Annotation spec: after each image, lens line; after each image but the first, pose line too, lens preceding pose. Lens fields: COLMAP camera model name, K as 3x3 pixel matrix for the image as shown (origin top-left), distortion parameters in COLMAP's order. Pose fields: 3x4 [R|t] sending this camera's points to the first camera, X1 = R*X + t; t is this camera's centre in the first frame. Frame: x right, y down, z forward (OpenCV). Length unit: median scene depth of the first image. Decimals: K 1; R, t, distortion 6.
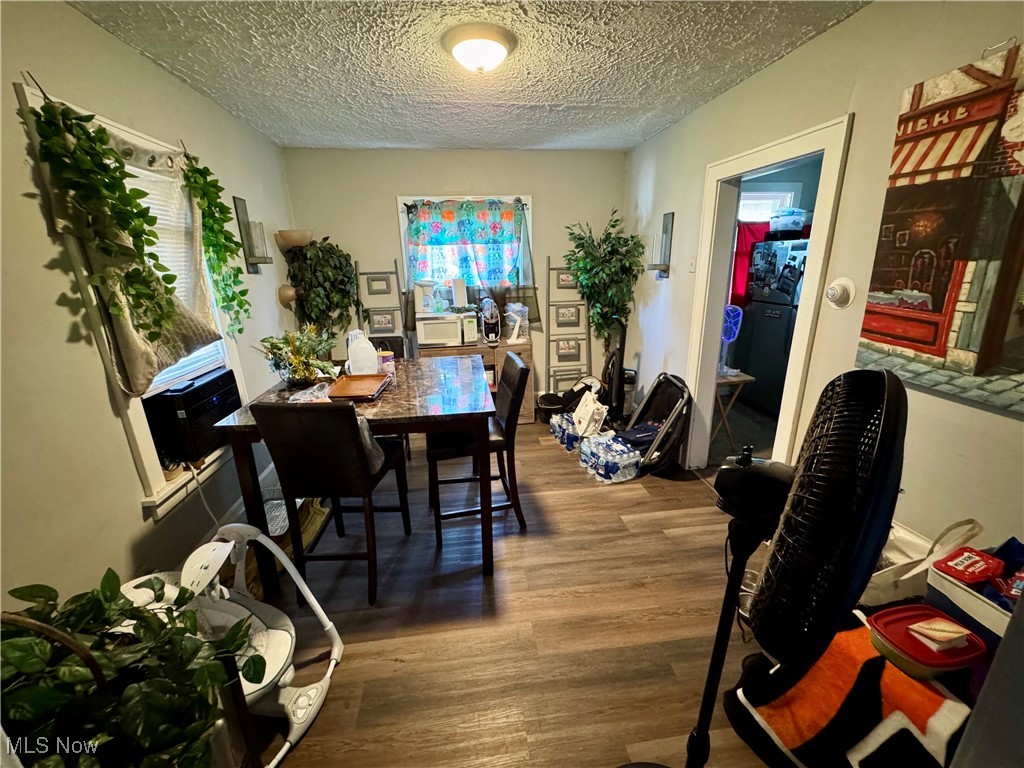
lens RADIAL K [[410.7, 0, 508.3], [0, 410.7, 382.0], [0, 0, 1]] dist [0.000250, 0.000044]
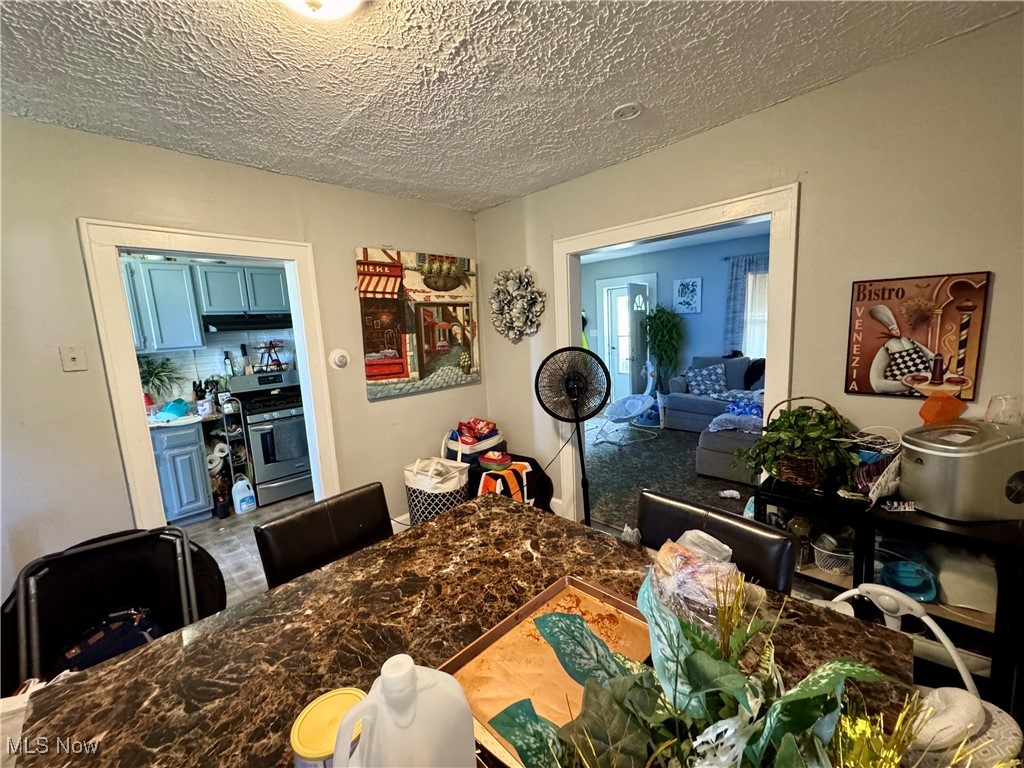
lens RADIAL K [[410.7, 0, 508.6], [0, 410.7, 382.7], [0, 0, 1]] dist [0.000250, 0.000044]
pose [[-0.616765, -0.045574, 0.785827, -0.971488], [0.293656, 0.912928, 0.283424, -0.494626], [-0.730320, 0.405568, -0.549679, 1.826465]]
